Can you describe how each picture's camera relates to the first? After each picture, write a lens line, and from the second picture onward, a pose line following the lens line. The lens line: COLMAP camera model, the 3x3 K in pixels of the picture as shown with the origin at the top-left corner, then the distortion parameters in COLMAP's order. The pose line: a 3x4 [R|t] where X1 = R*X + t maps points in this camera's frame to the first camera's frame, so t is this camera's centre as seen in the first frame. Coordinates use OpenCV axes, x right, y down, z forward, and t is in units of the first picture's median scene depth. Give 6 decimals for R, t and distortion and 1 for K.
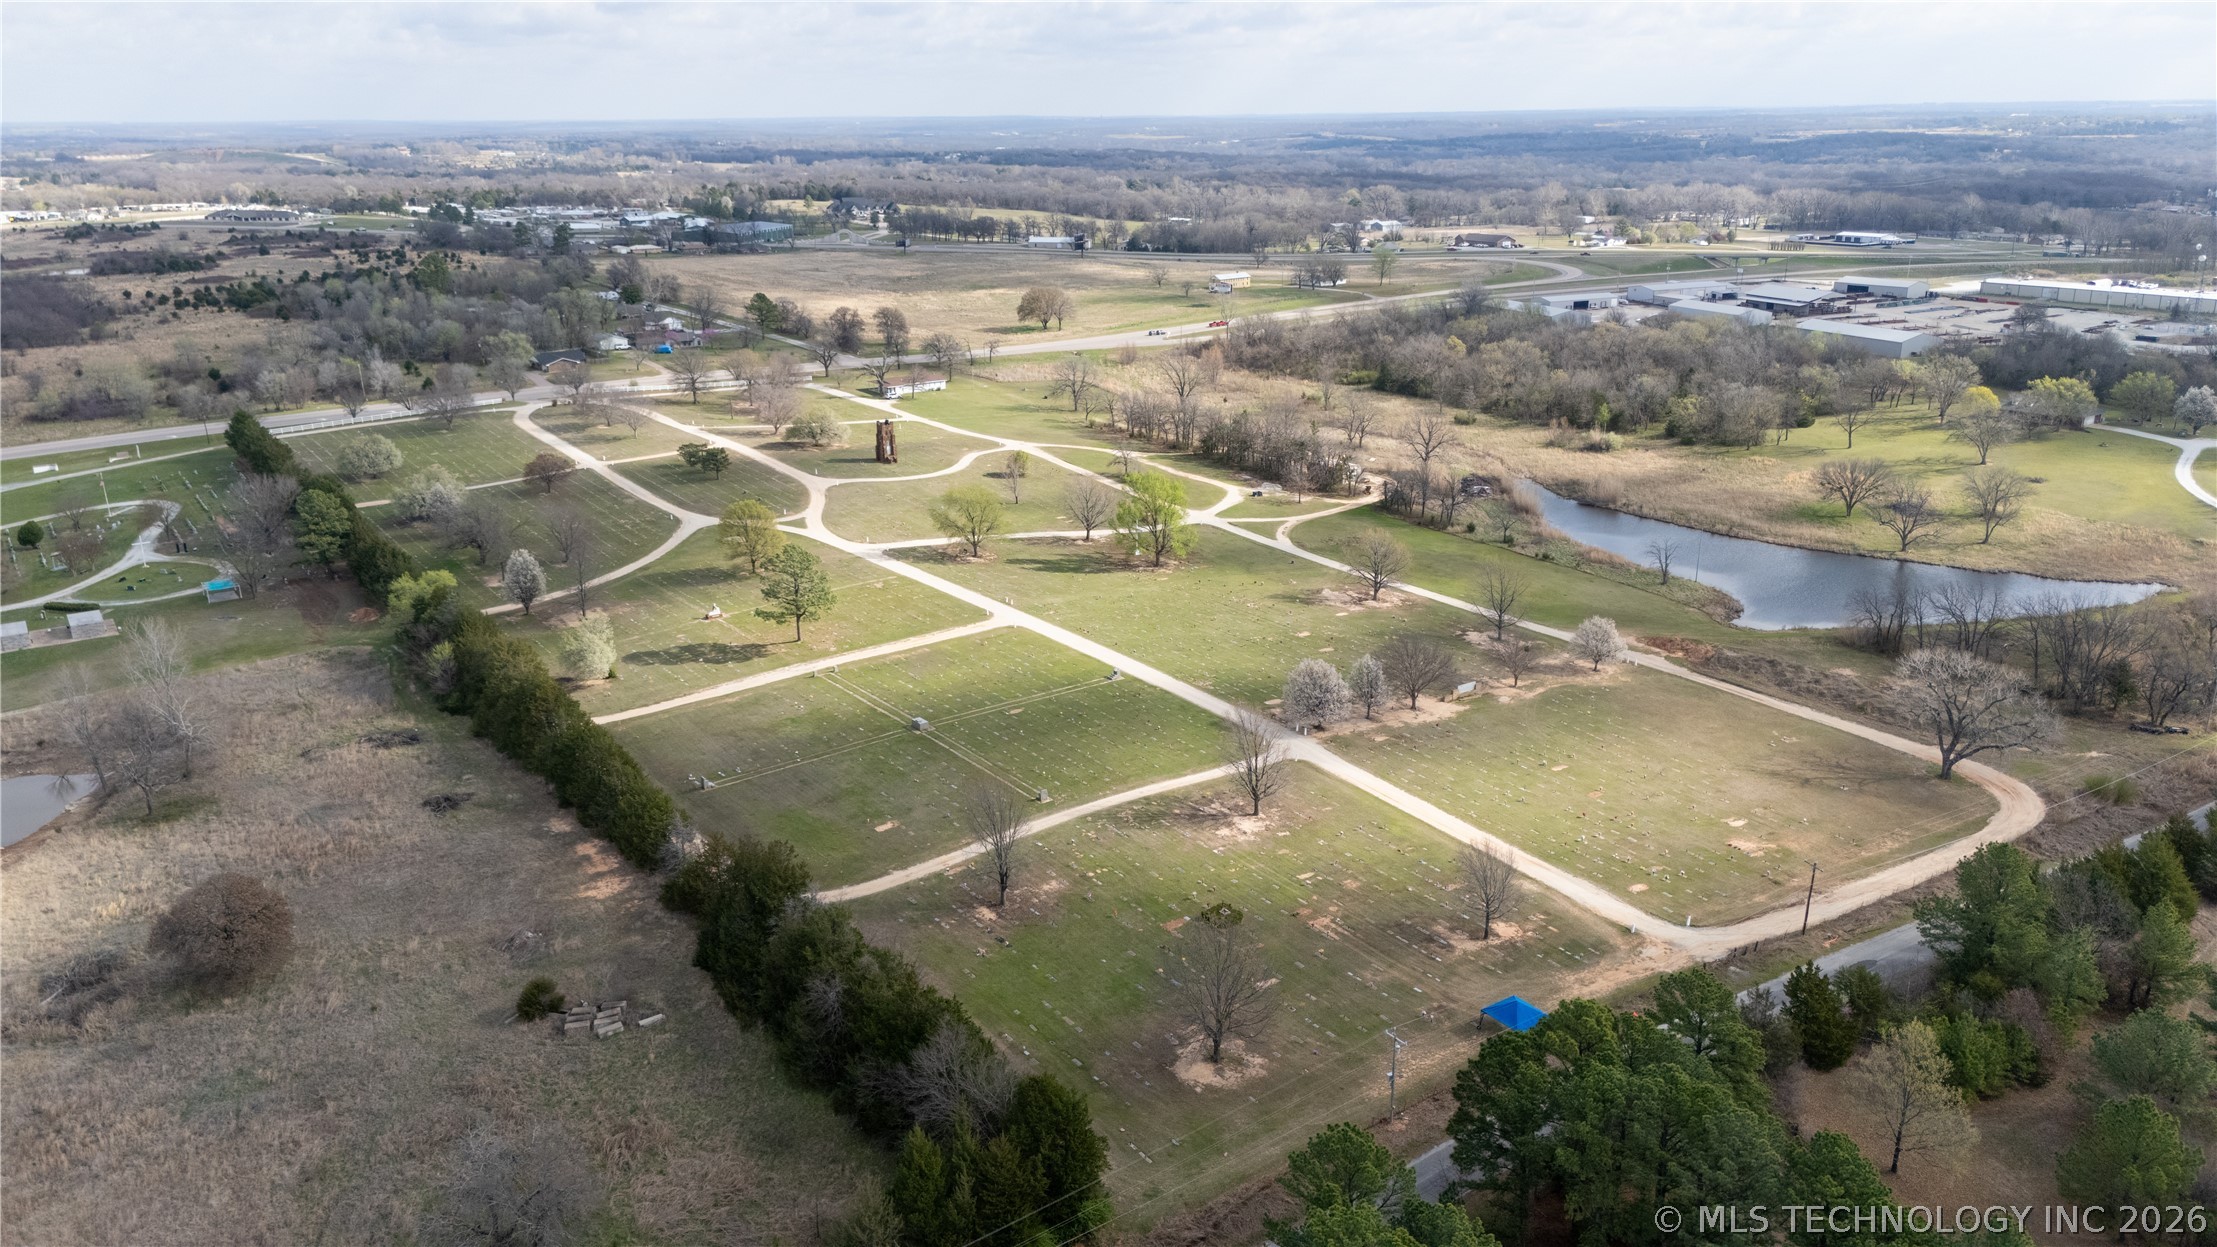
lens RADIAL K [[1624.7, 0, 1114.4], [0, 1624.7, 620.2], [0, 0, 1]] dist [0.082353, -0.078725]
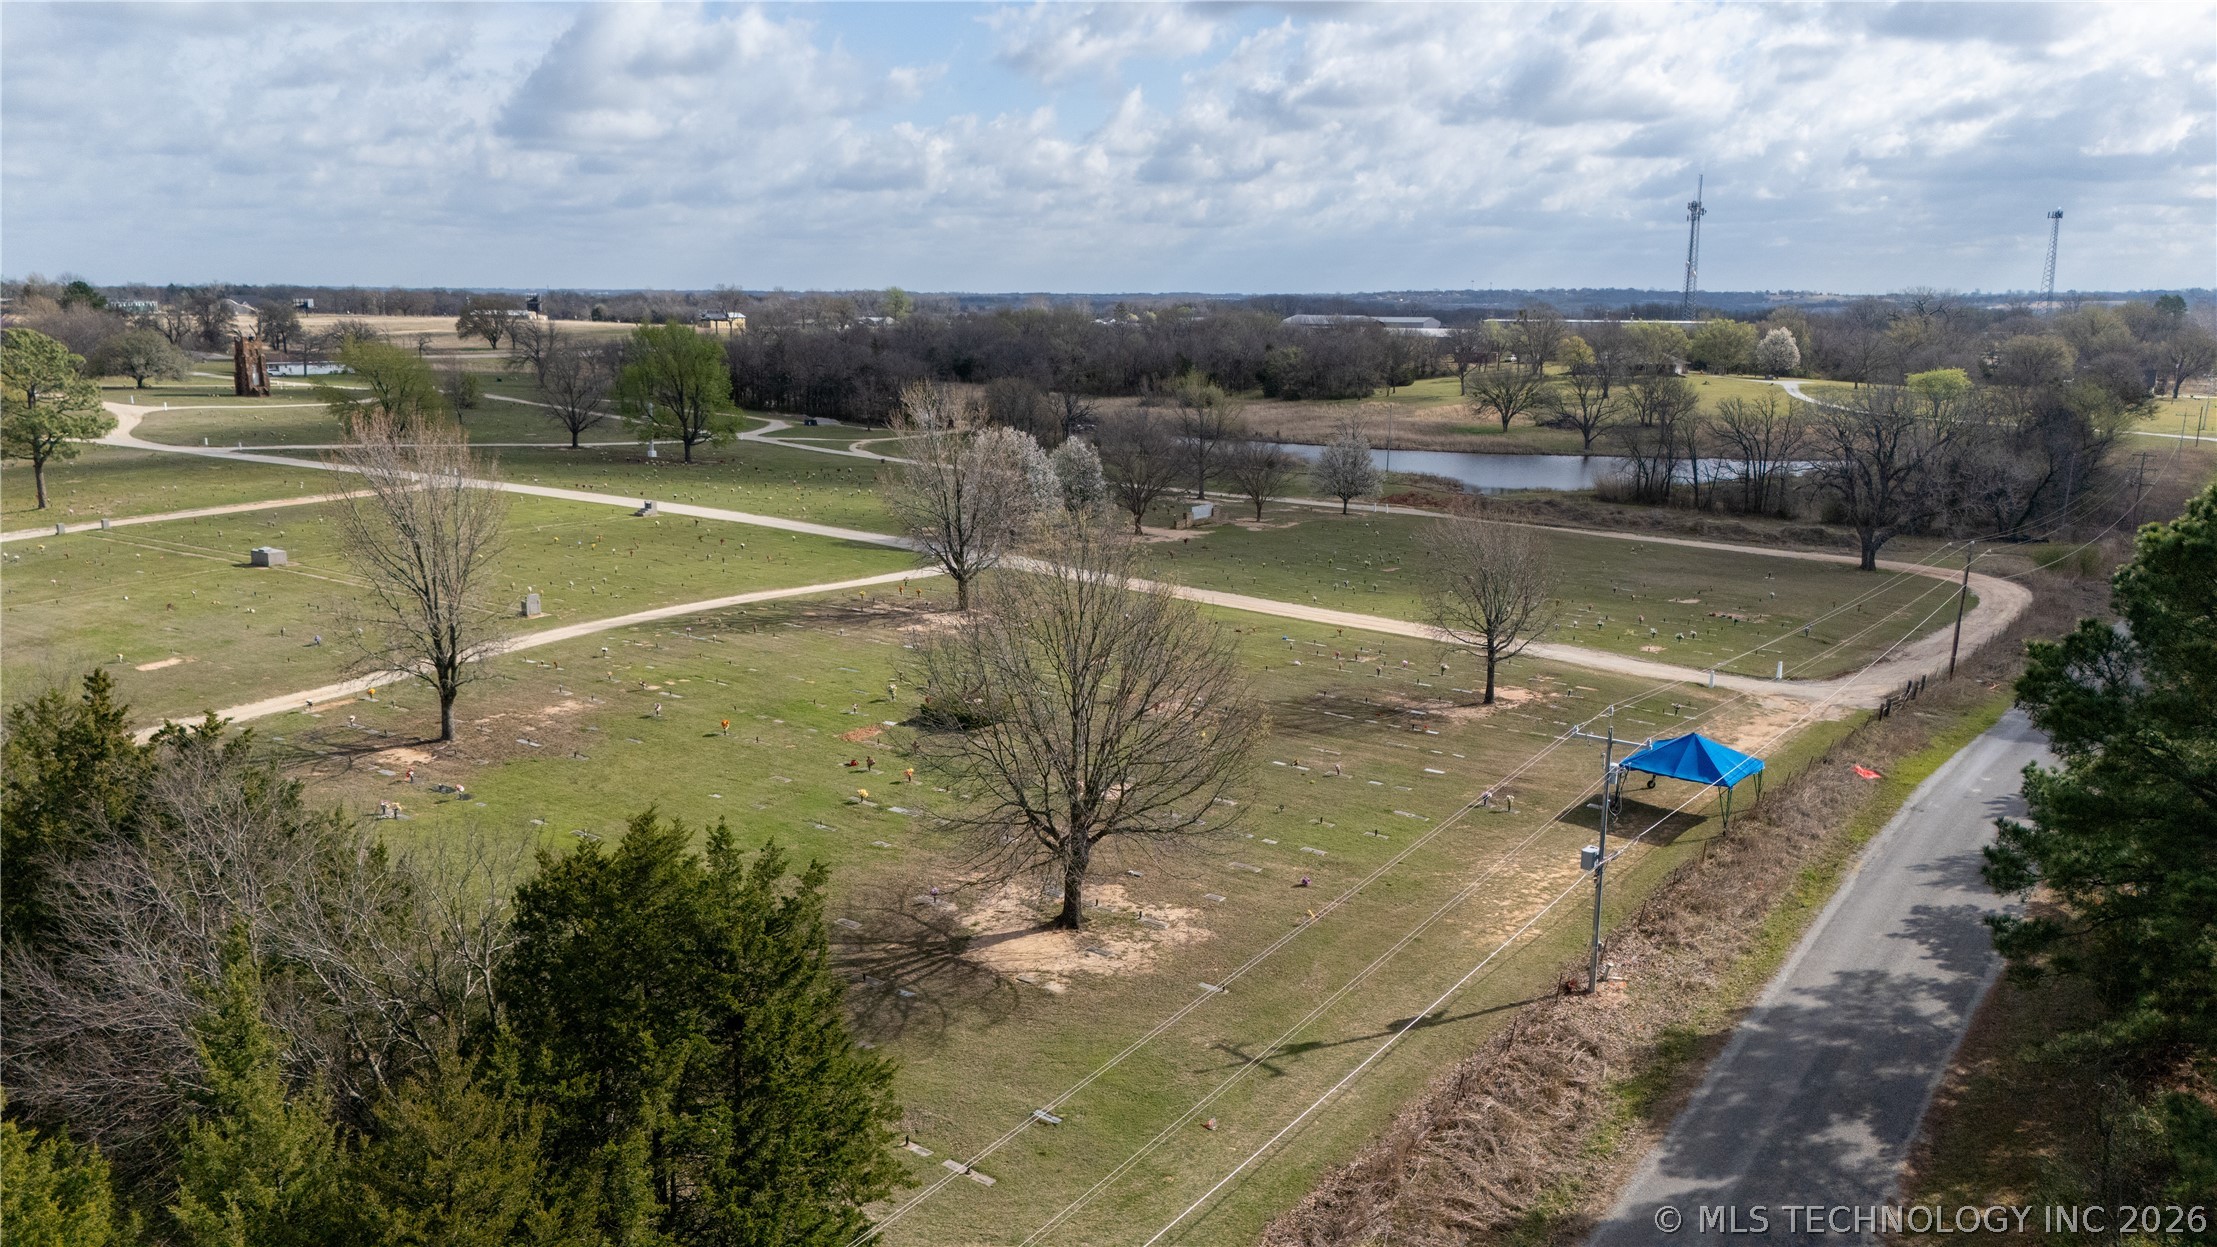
lens RADIAL K [[1624.7, 0, 1114.4], [0, 1624.7, 620.2], [0, 0, 1]] dist [0.082353, -0.078725]
pose [[0.949590, -0.045677, 0.310150, -0.022714], [0.078739, 0.992366, -0.094924, 0.130469], [-0.303446, 0.114560, 0.945937, 0.350940]]
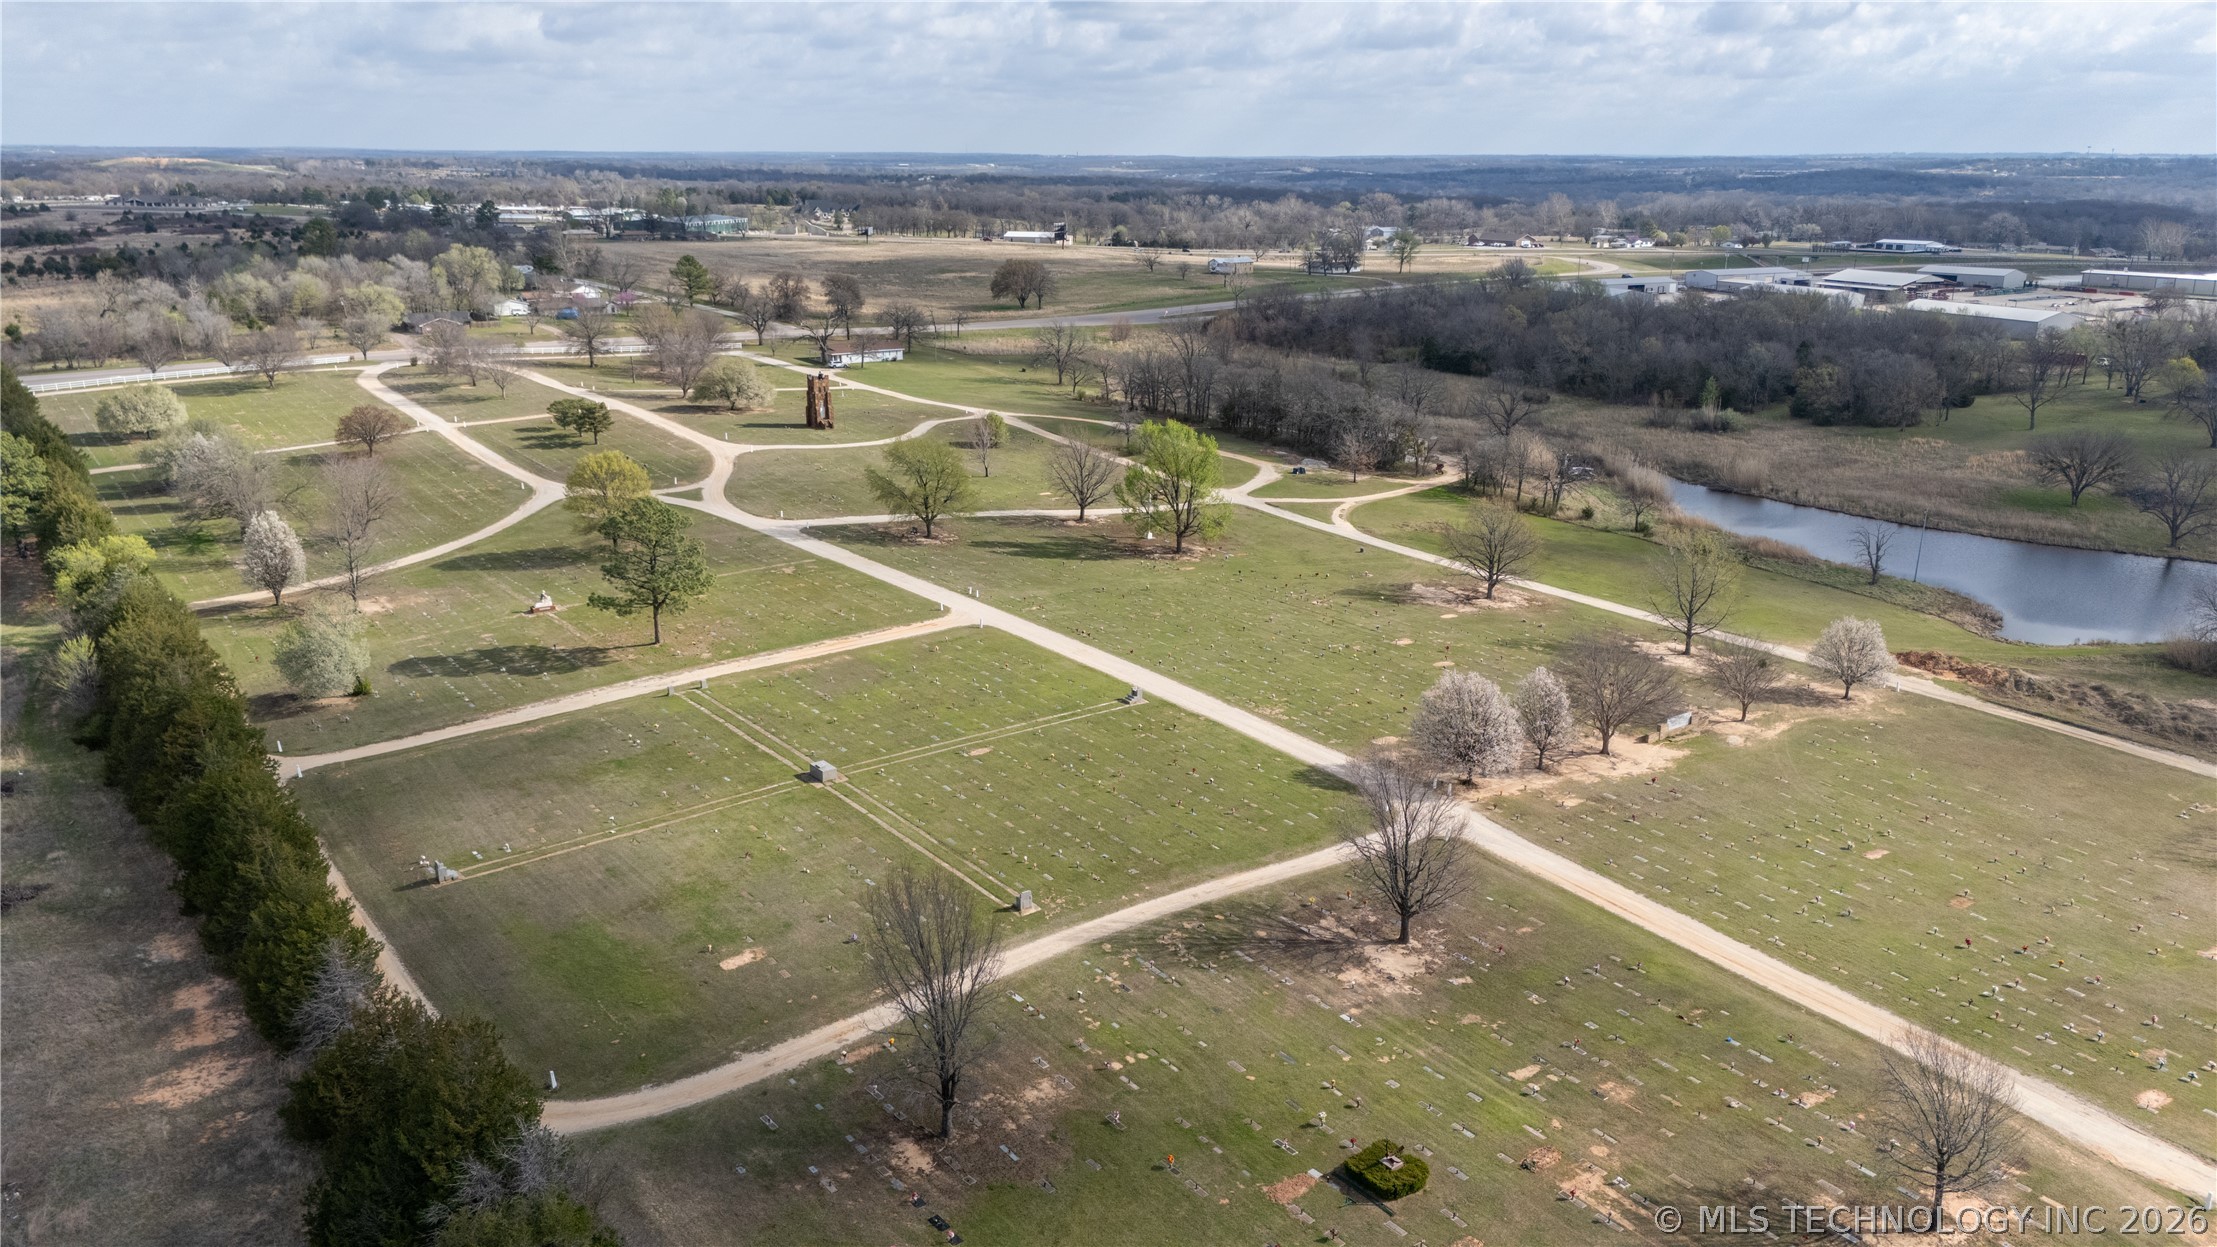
lens RADIAL K [[1624.7, 0, 1114.4], [0, 1624.7, 620.2], [0, 0, 1]] dist [0.082353, -0.078725]
pose [[0.999786, 0.010293, 0.017969, -0.017571], [-0.009872, 0.999679, -0.023342, 0.016624], [-0.018204, 0.023160, 0.999566, 0.317591]]
